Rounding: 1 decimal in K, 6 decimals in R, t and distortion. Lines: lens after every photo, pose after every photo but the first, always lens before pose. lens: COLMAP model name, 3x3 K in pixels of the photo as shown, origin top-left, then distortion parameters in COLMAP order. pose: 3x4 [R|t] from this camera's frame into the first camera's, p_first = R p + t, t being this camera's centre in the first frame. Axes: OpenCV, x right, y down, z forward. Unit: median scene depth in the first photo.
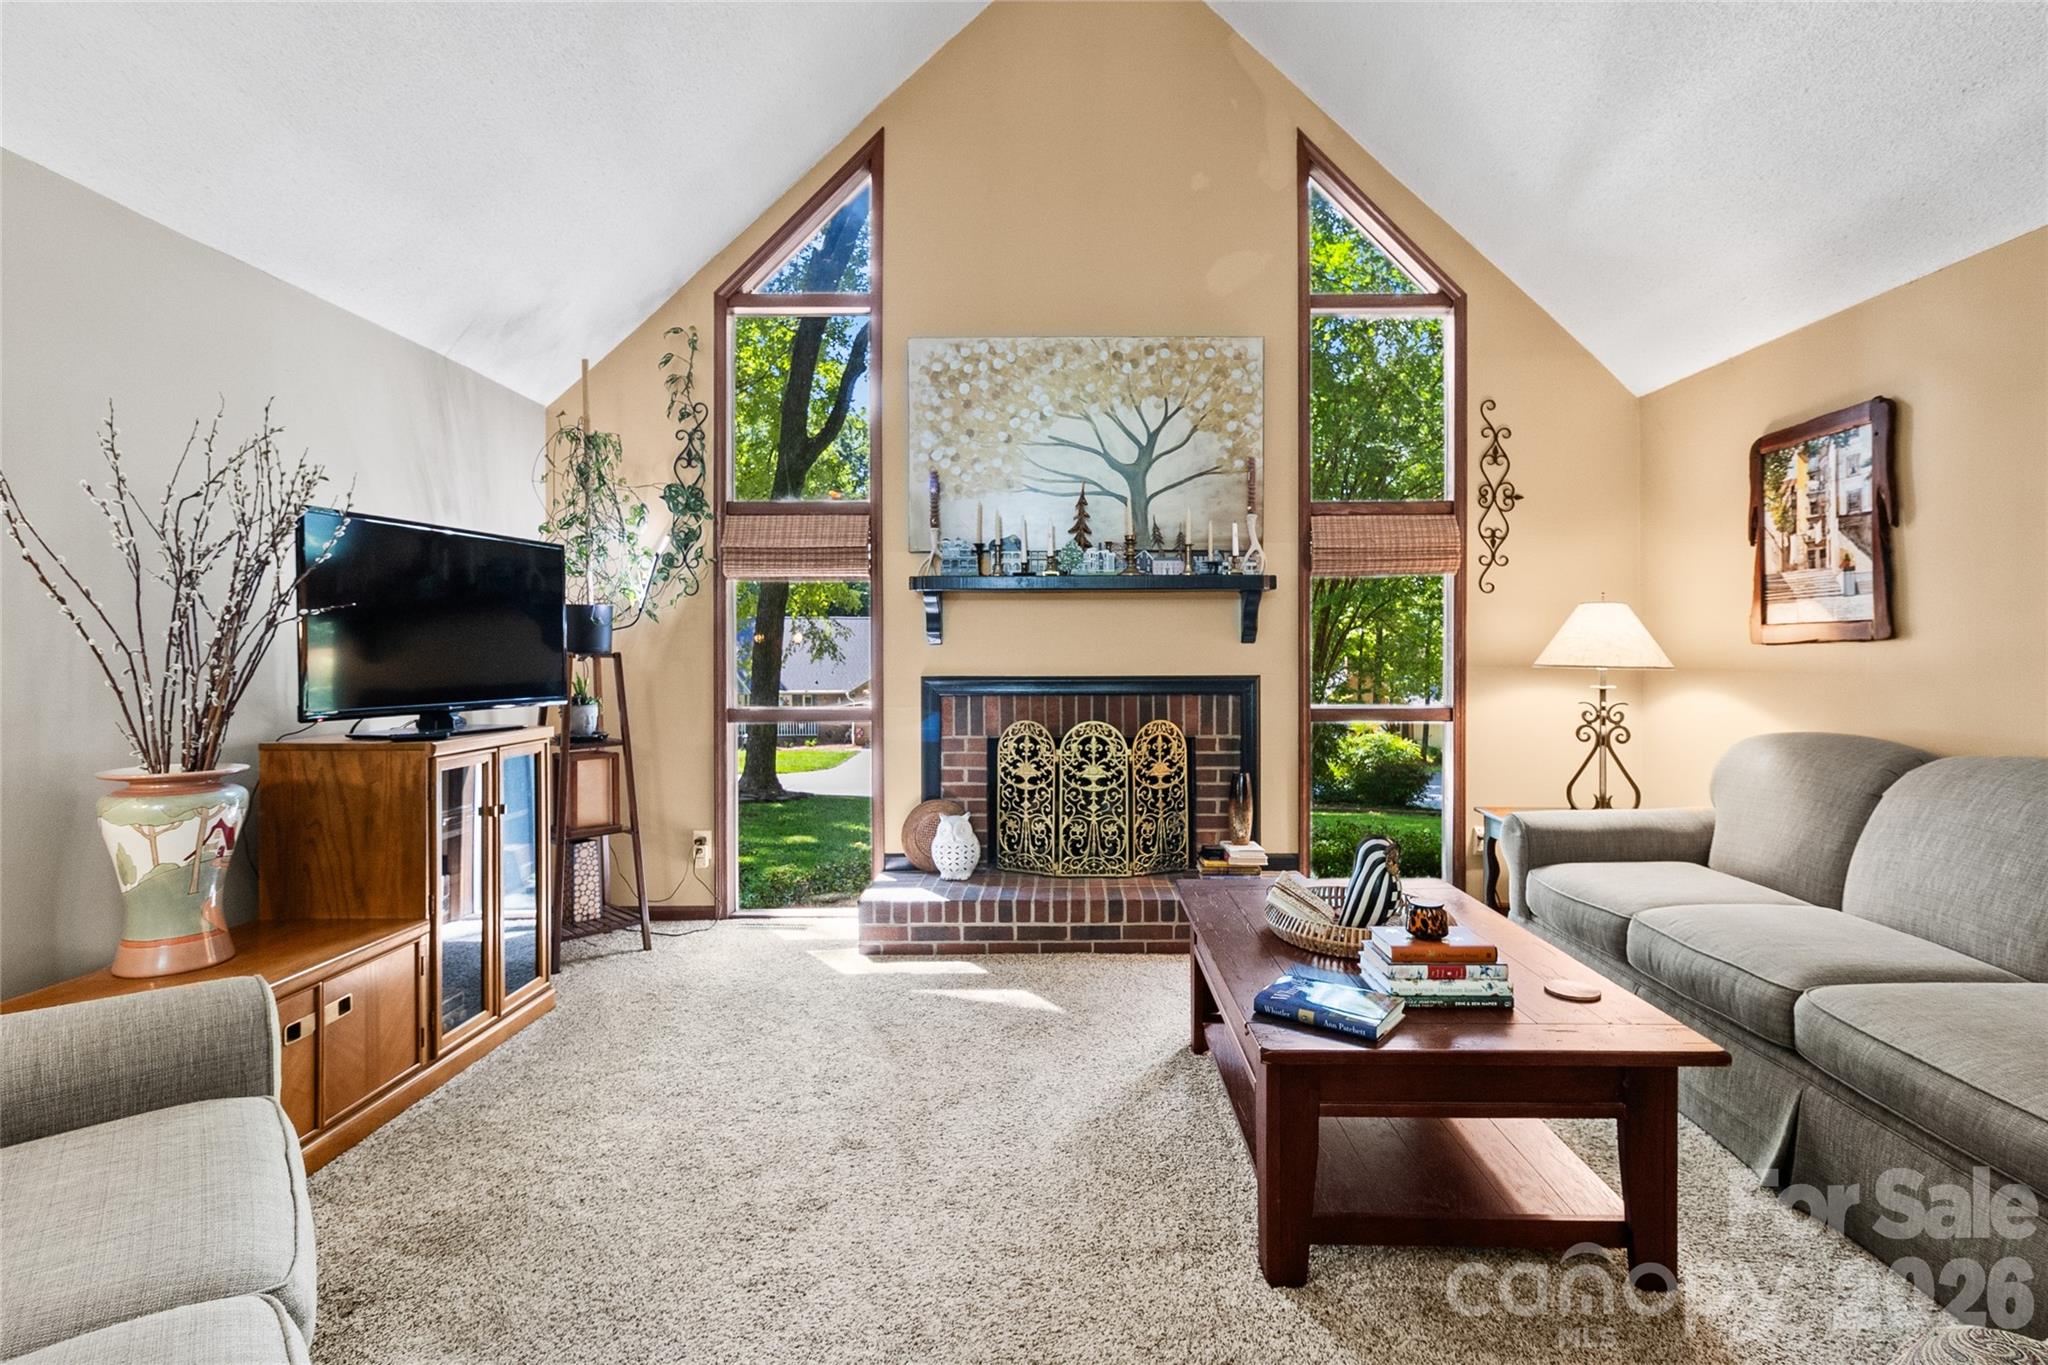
lens RADIAL K [[965.5, 0, 1024.0], [0, 965.5, 682.5], [0, 0, 1]] dist [0.000111, -0.000027]
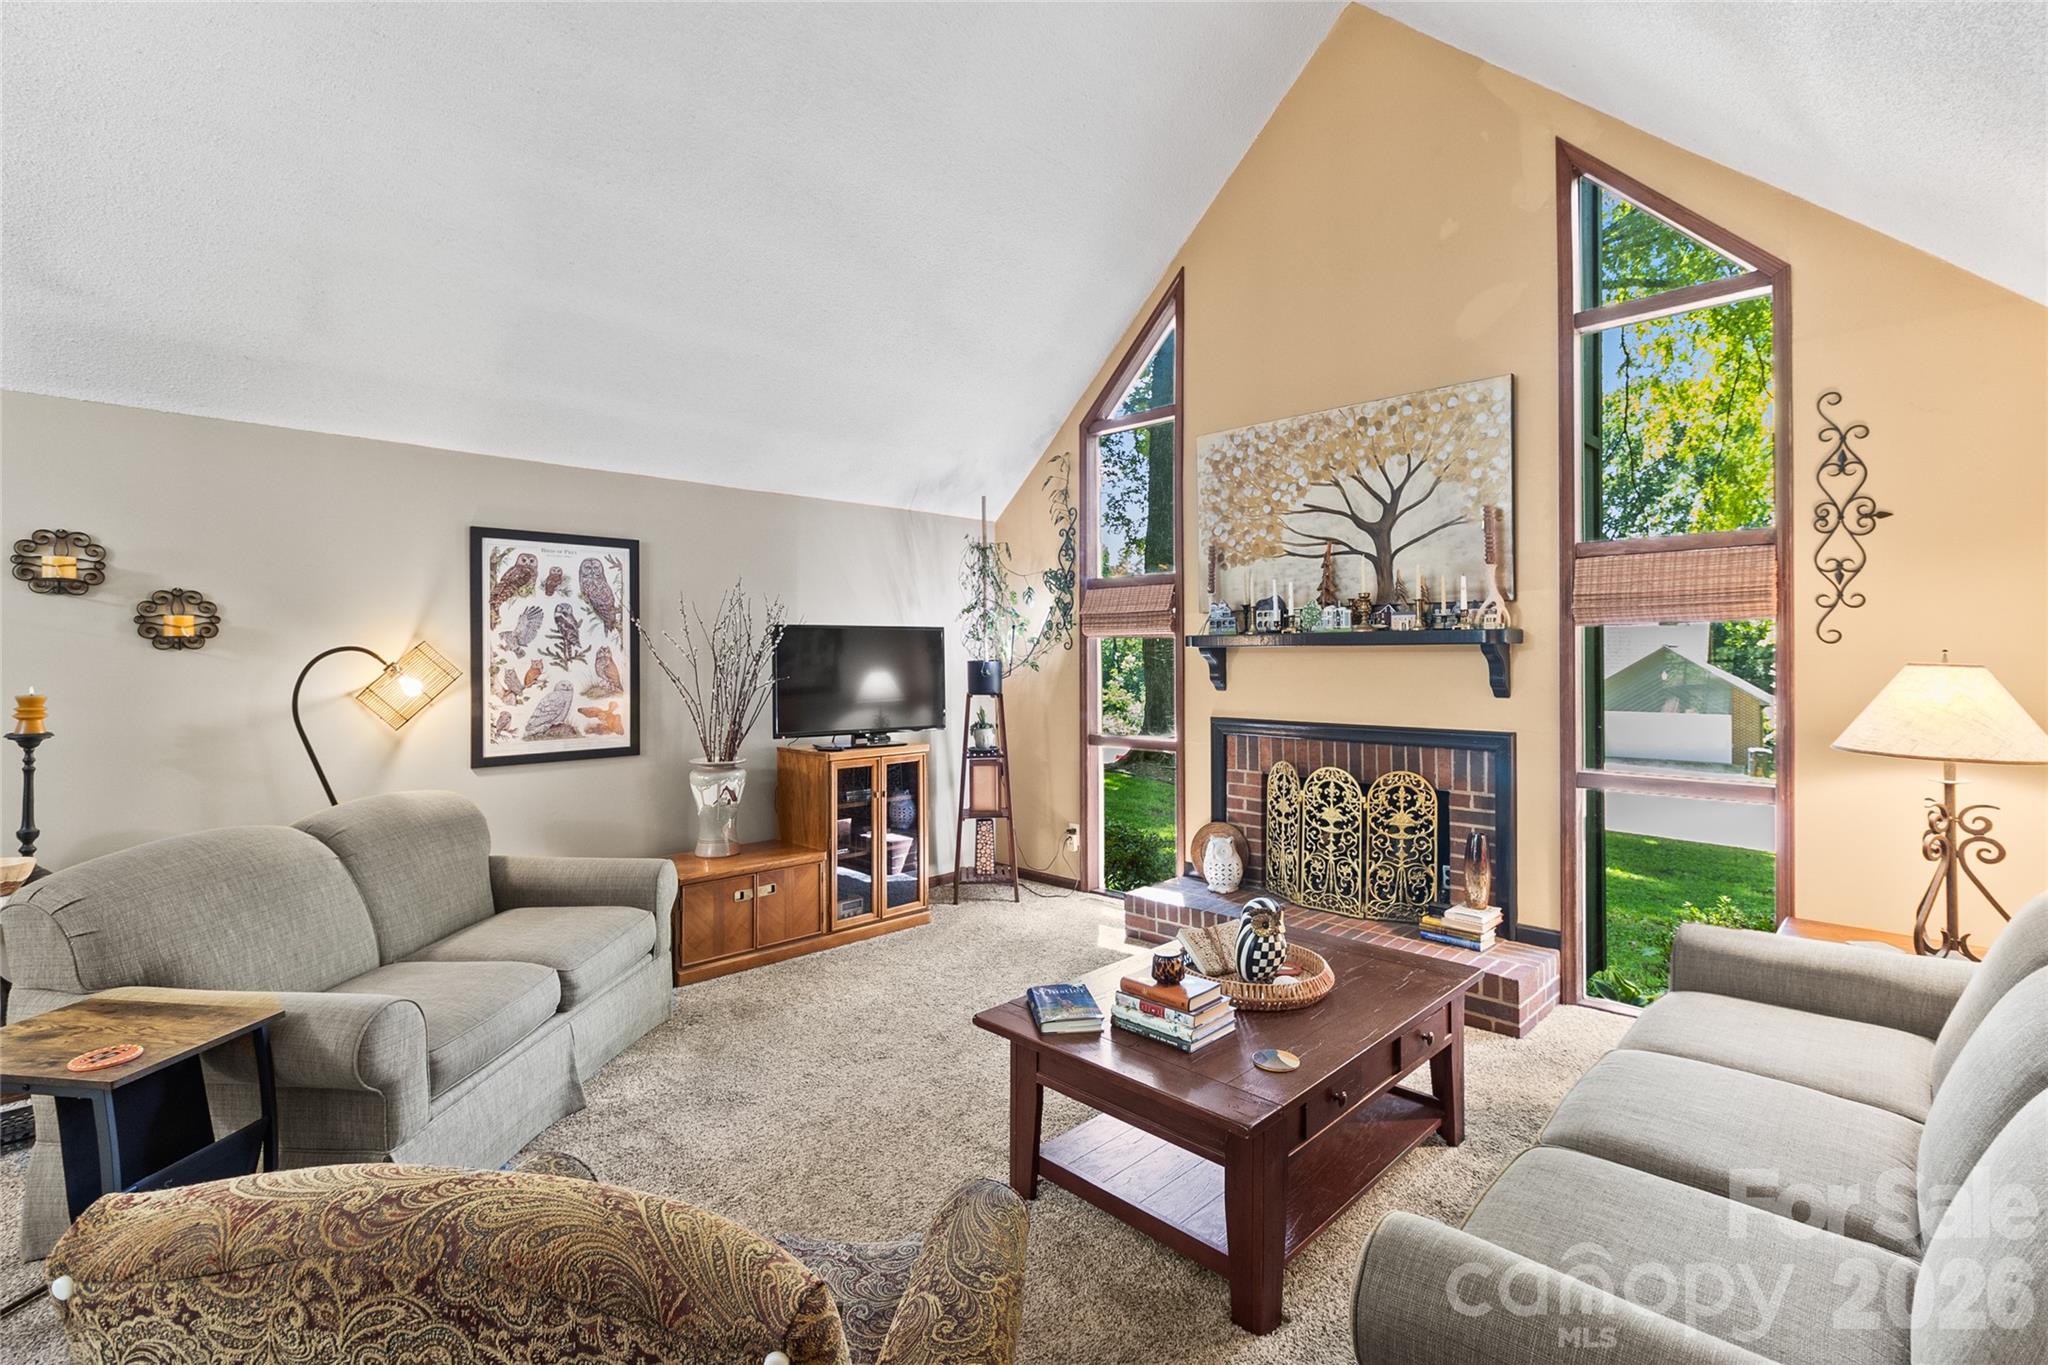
lens RADIAL K [[945.7, 0, 1021.9], [0, 945.7, 674.4], [0, 0, 1]] dist [0.000259, 0.000290]
pose [[0.707686, 0.013943, -0.706389, 0.562927], [-0.014064, 0.999885, 0.005646, -0.063412], [0.706387, 0.005939, 0.707801, 0.012434]]
